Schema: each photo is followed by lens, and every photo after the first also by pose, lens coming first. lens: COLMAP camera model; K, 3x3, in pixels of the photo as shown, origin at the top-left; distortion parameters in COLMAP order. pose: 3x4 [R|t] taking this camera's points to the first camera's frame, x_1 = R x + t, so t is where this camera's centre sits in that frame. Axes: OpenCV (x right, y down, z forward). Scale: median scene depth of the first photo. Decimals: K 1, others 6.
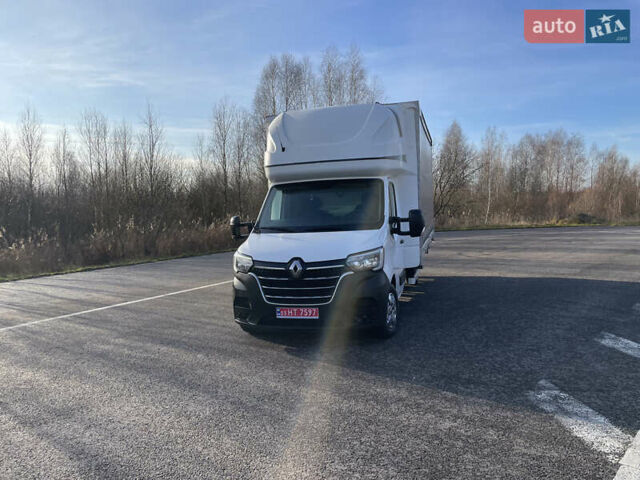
lens RADIAL K [[482.9, 0, 322.5], [0, 482.9, 236.0], [0, 0, 1]] dist [0.071146, -0.086286]
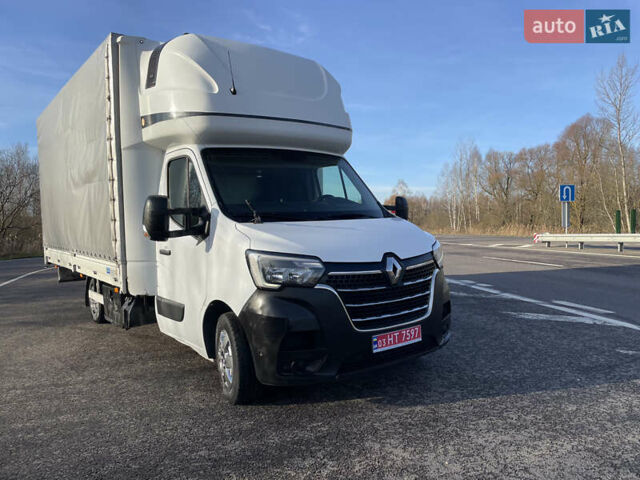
lens RADIAL K [[482.9, 0, 326.1], [0, 482.9, 235.1], [0, 0, 1]] dist [0.071146, -0.086286]
pose [[0.602018, -0.001739, 0.798480, -0.545591], [0.049919, 0.998124, -0.035463, 0.034593], [-0.796920, 0.061208, 0.600975, 0.590664]]
